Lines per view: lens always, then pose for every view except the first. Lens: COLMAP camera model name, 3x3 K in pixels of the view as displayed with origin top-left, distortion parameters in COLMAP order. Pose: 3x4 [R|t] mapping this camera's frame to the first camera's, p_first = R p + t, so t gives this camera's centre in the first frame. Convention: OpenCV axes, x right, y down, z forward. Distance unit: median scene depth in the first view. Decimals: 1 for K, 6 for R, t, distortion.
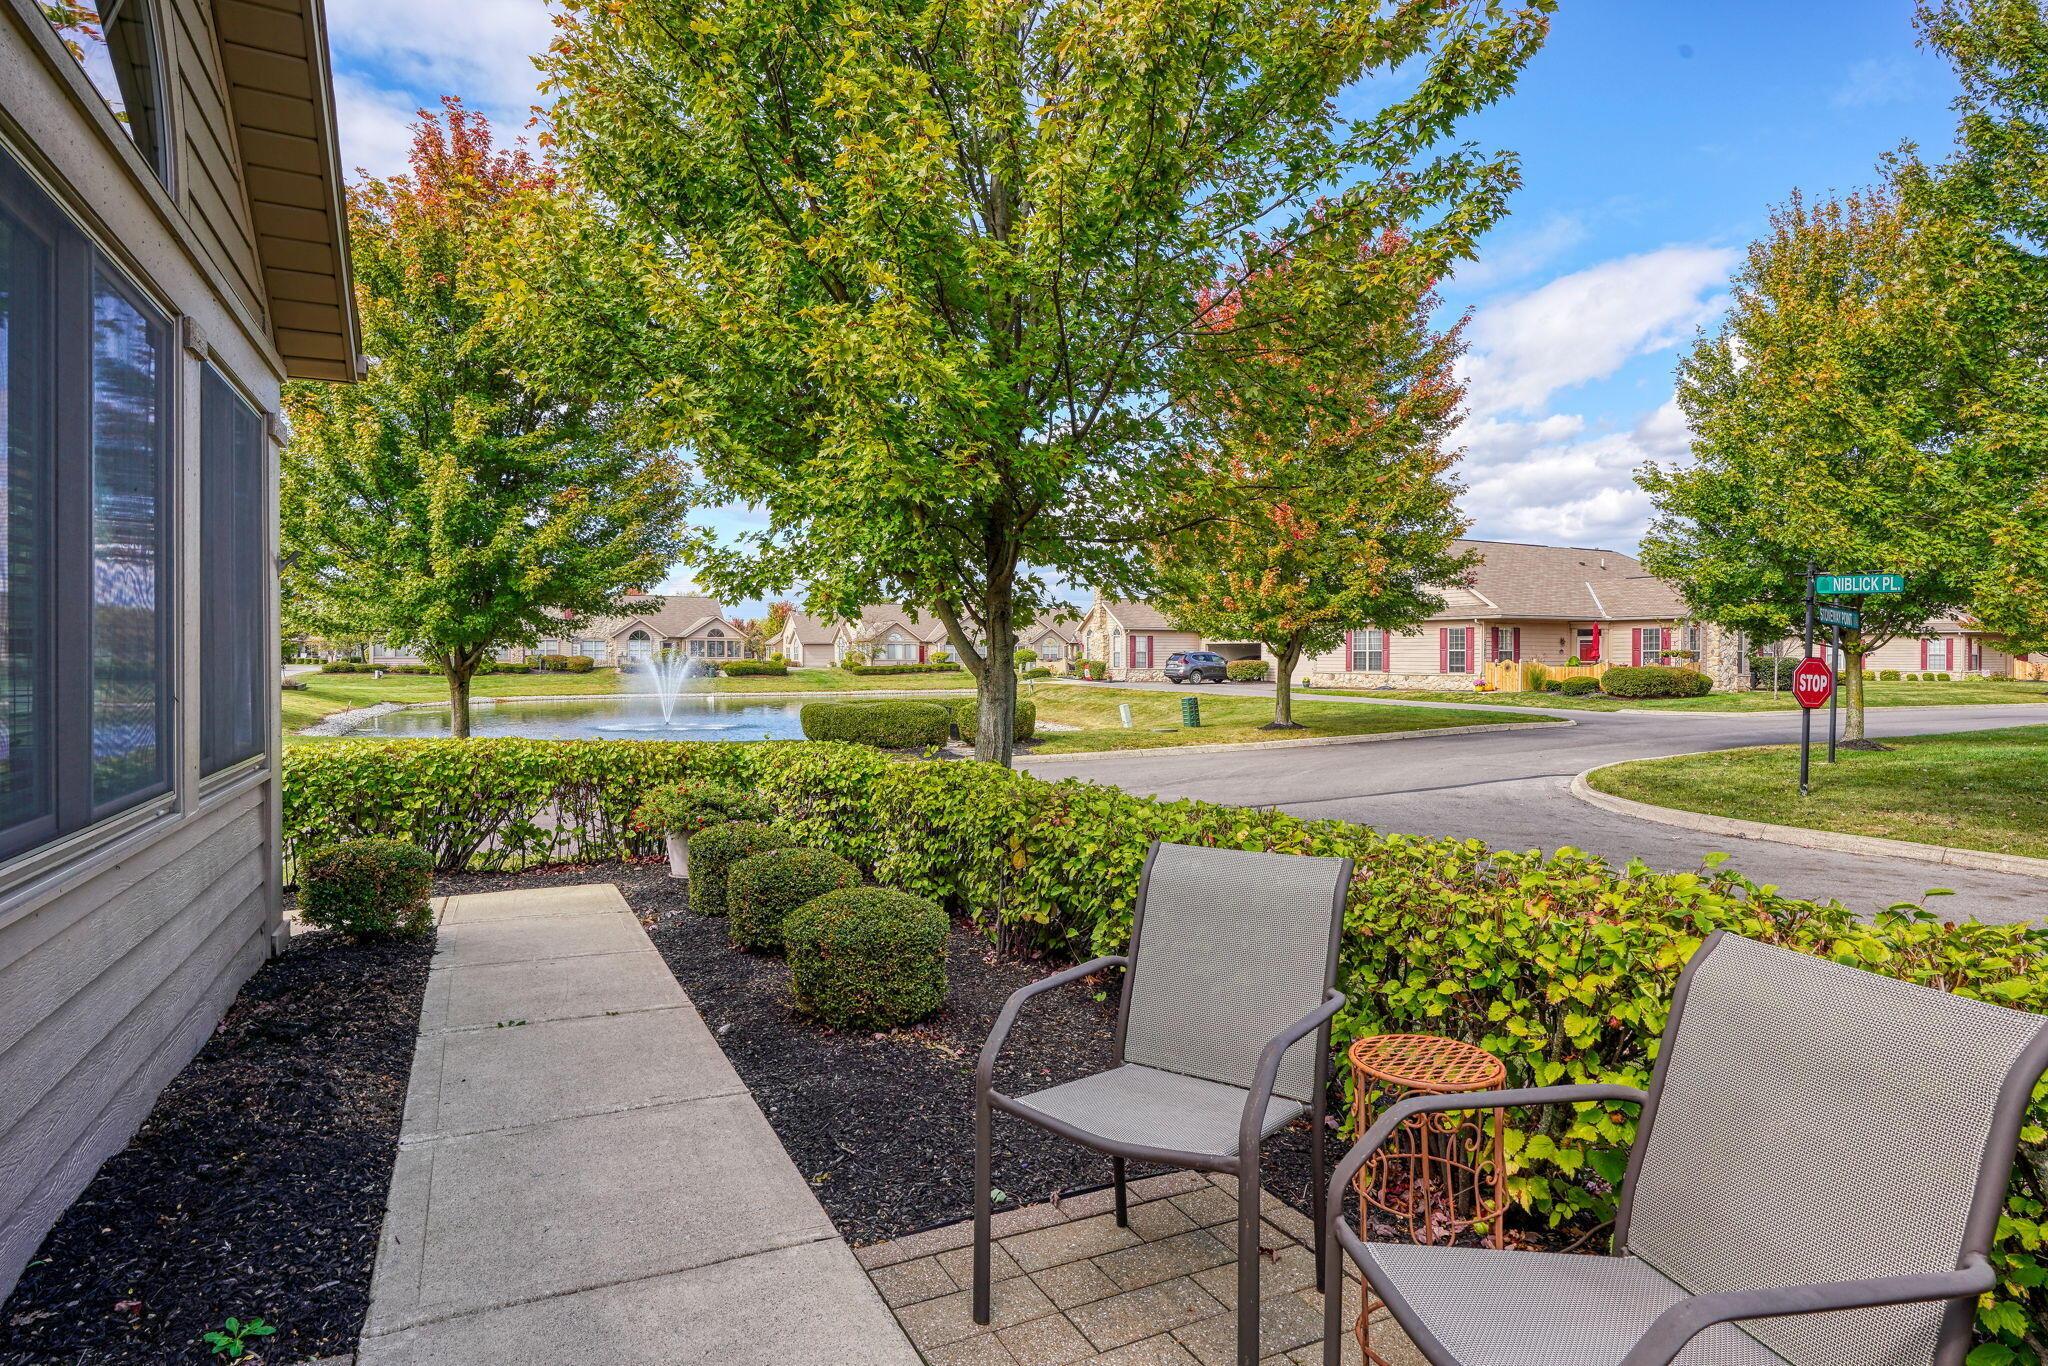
lens RADIAL K [[1025.1, 0, 1029.5], [0, 1025.1, 654.8], [0, 0, 1]] dist [-0.004188, 0.000004]
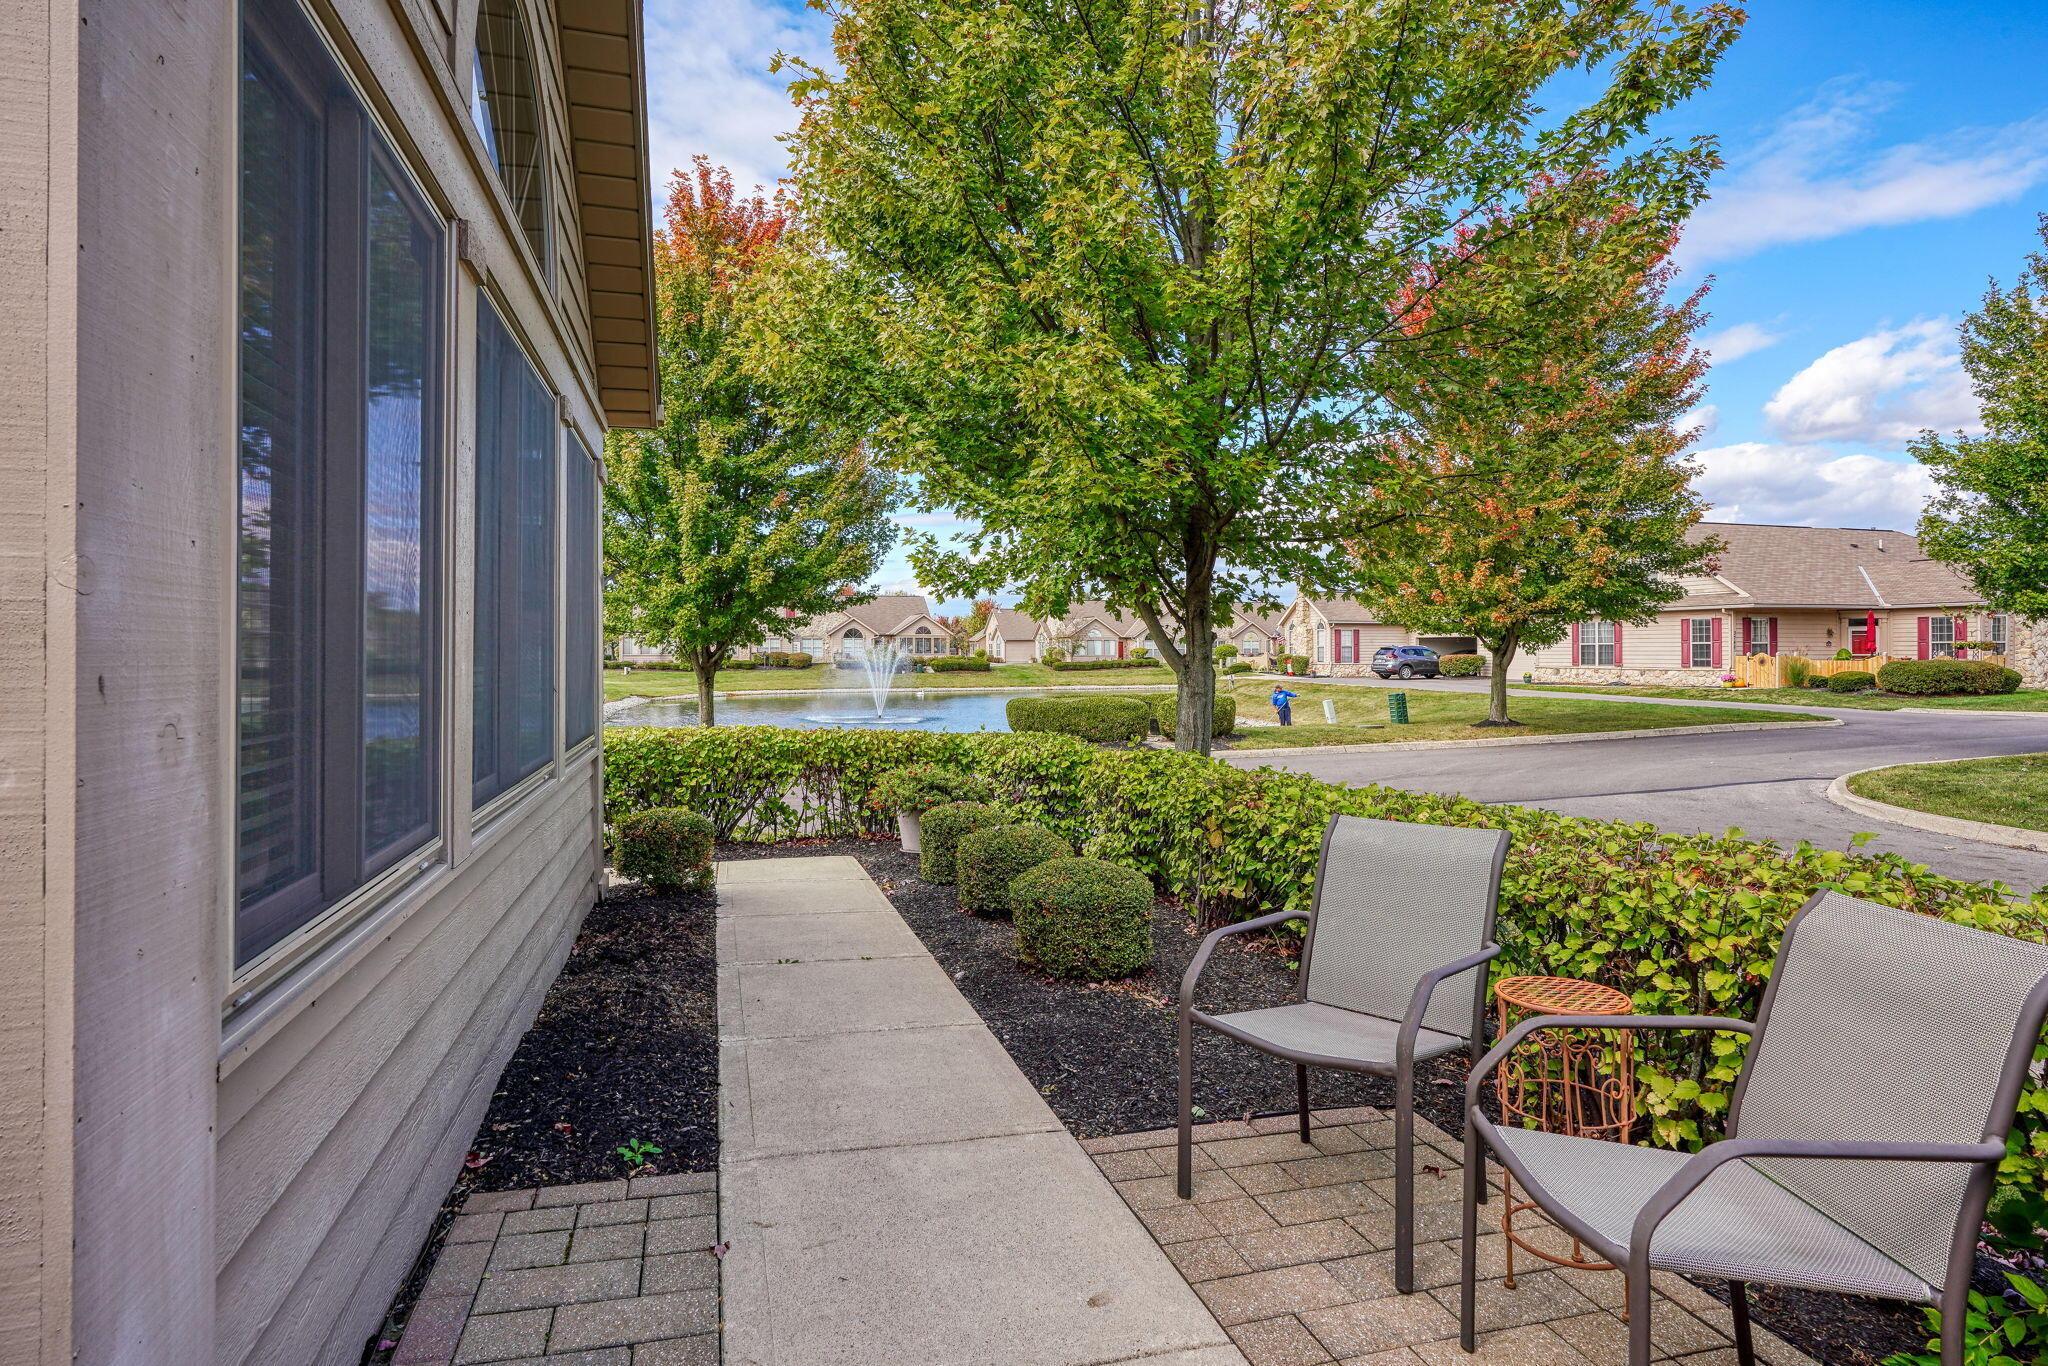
lens RADIAL K [[1065.1, 0, 1027.9], [0, 1065.1, 627.5], [0, 0, 1]] dist [-0.002313, 0.000286]
pose [[0.982038, -0.009037, -0.188468, 0.006205], [0.005127, 0.999762, -0.021224, -0.002175], [0.188615, 0.019876, 0.981850, -0.121426]]
